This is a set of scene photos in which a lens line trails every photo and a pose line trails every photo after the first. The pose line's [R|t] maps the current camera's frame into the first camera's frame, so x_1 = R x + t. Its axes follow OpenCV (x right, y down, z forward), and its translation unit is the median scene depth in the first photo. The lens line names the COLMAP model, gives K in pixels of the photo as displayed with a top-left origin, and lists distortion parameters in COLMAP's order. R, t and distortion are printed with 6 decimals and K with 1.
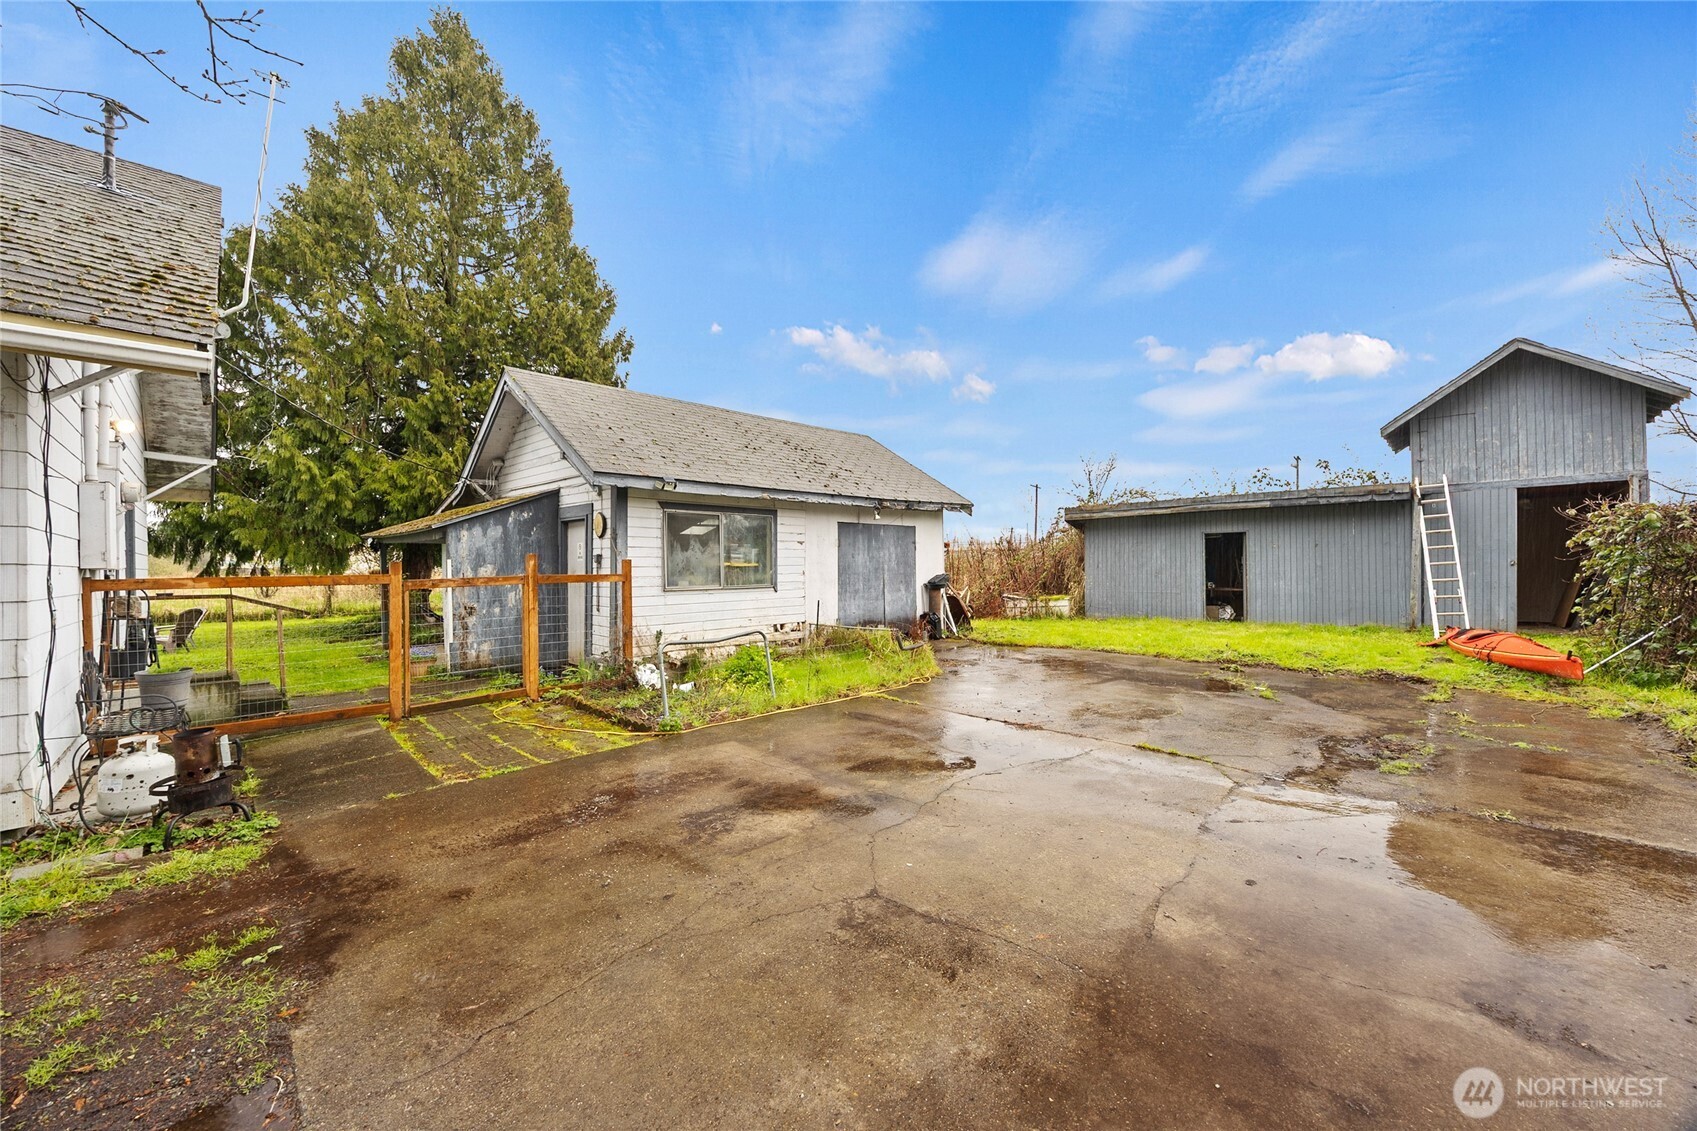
lens RADIAL K [[647.8, 0, 845.3], [0, 647.8, 559.5], [0, 0, 1]] dist [-0.002313, -0.000501]
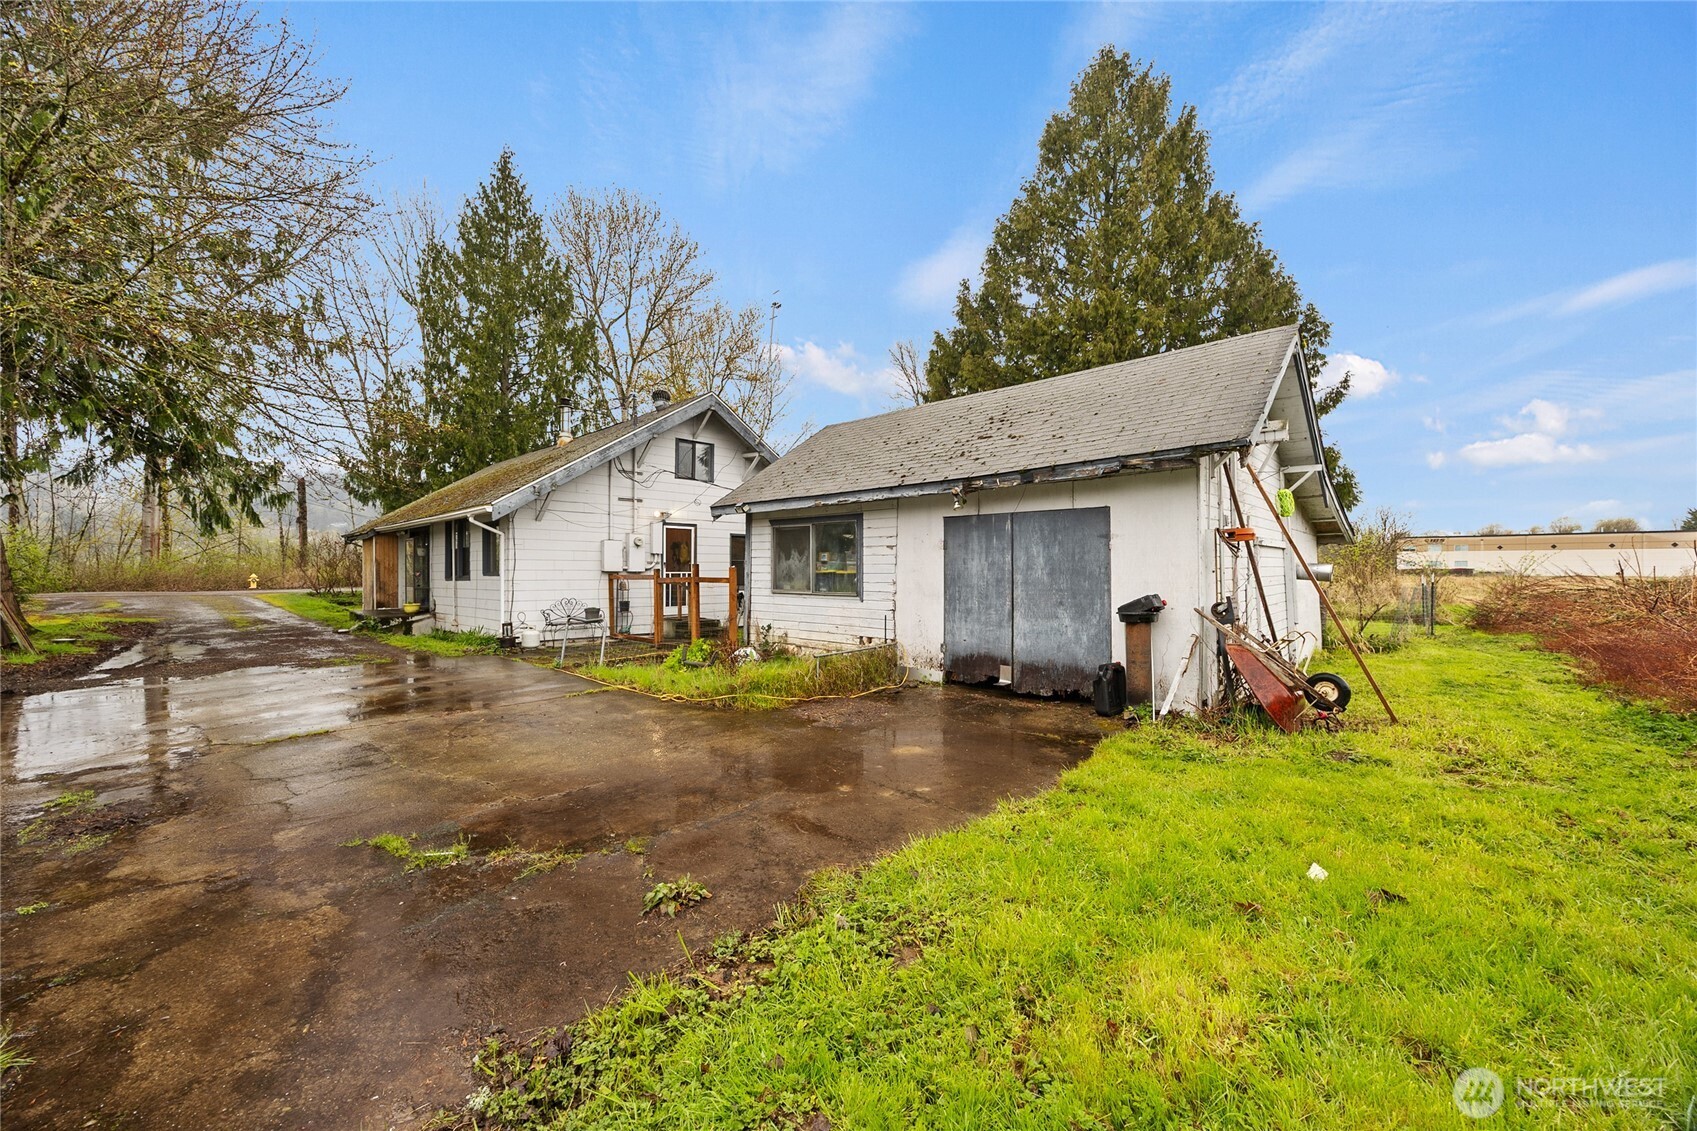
lens RADIAL K [[647.8, 0, 846.7], [0, 647.8, 569.6], [0, 0, 1]] dist [-0.002313, -0.000501]
pose [[0.043520, 0.005046, -0.999040, 0.714708], [0.004498, 0.999976, 0.005246, -0.000669], [0.999042, -0.004722, 0.043496, 0.816290]]
